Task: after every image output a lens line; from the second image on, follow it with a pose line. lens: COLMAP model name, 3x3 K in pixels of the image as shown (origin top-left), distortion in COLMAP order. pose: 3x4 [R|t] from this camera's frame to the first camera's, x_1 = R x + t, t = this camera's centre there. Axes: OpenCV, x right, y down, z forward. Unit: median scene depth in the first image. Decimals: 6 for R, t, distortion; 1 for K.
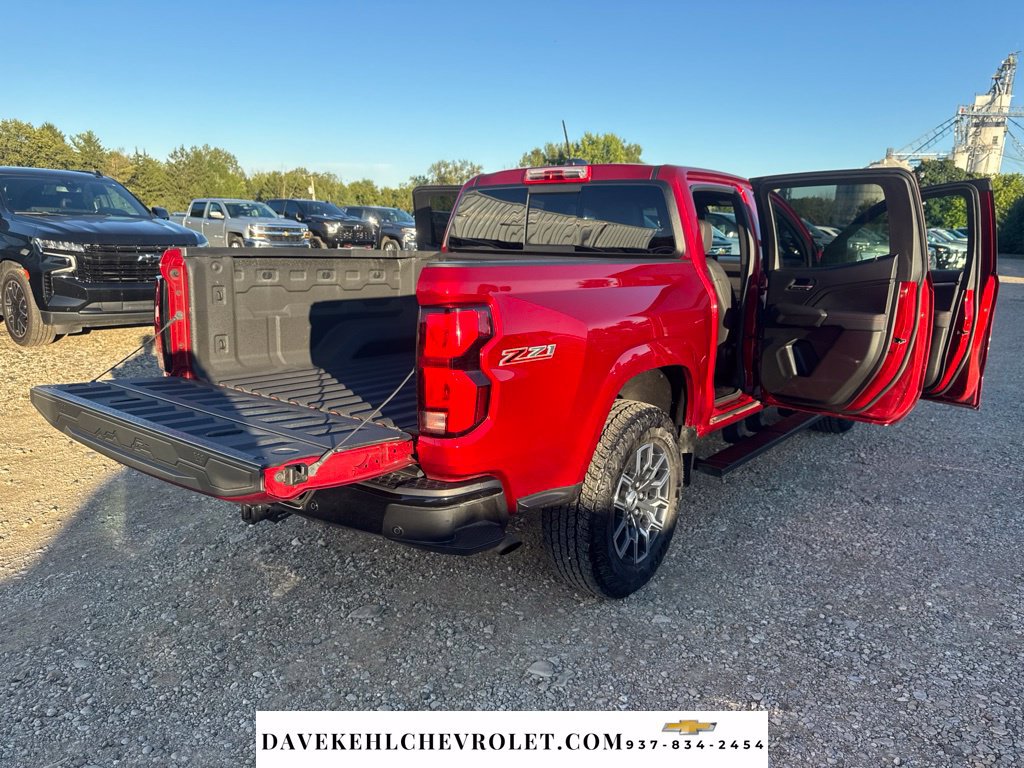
lens RADIAL K [[734.8, 0, 516.2], [0, 734.8, 390.8], [0, 0, 1]] dist [0.011525, -0.020485]
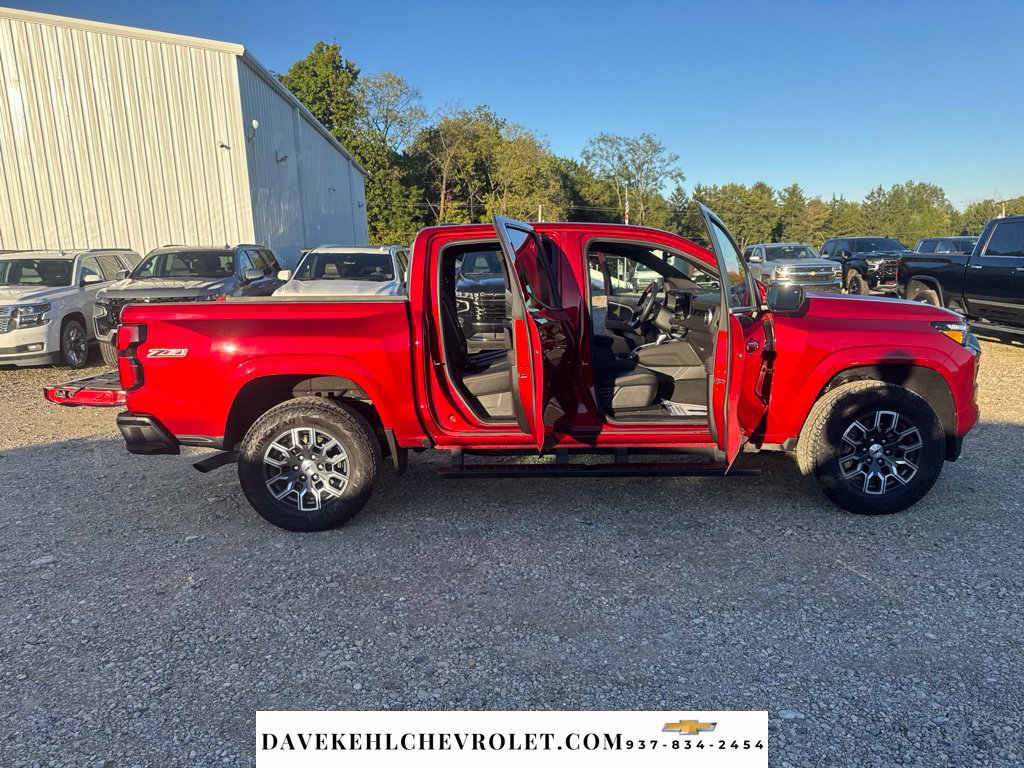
lens RADIAL K [[734.8, 0, 502.7], [0, 734.8, 391.0], [0, 0, 1]] dist [0.011525, -0.020485]
pose [[0.624209, 0.078425, -0.777311, 0.194627], [-0.119632, 0.992810, 0.004098, -0.006670], [0.772043, 0.090433, 0.629103, 0.049231]]
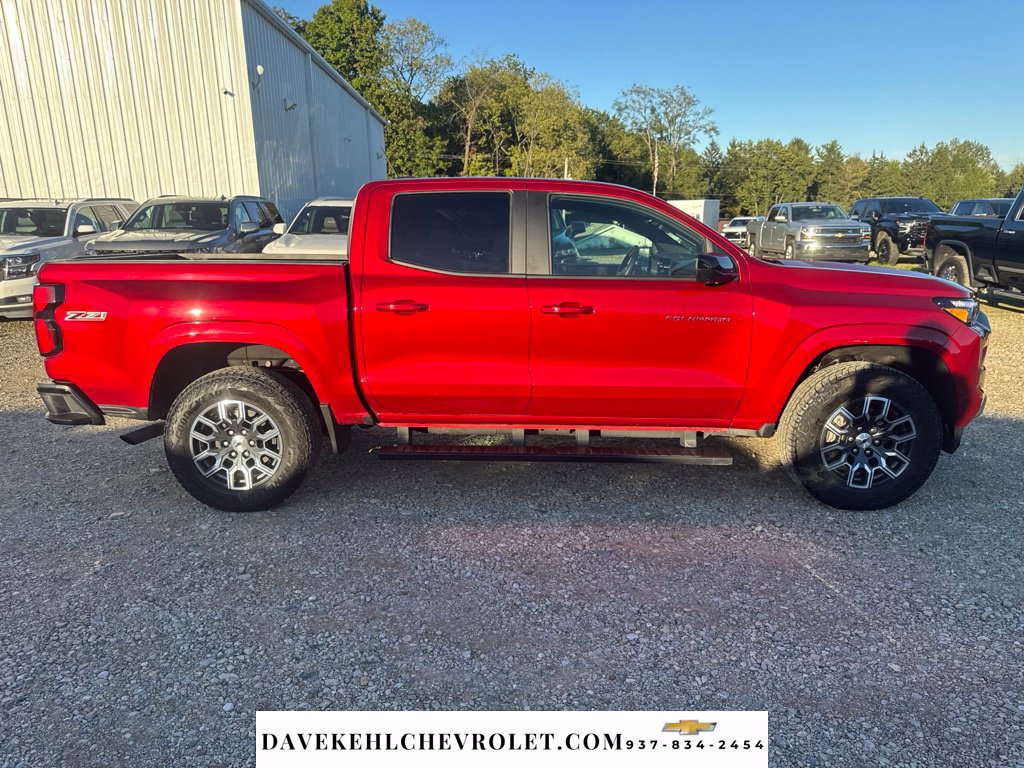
lens RADIAL K [[734.8, 0, 504.0], [0, 734.8, 385.4], [0, 0, 1]] dist [0.011525, -0.020485]
pose [[0.596086, 0.133450, -0.791753, 0.192514], [-0.141249, 0.988141, 0.060209, -0.013204], [0.790399, 0.075945, 0.607867, 0.072467]]
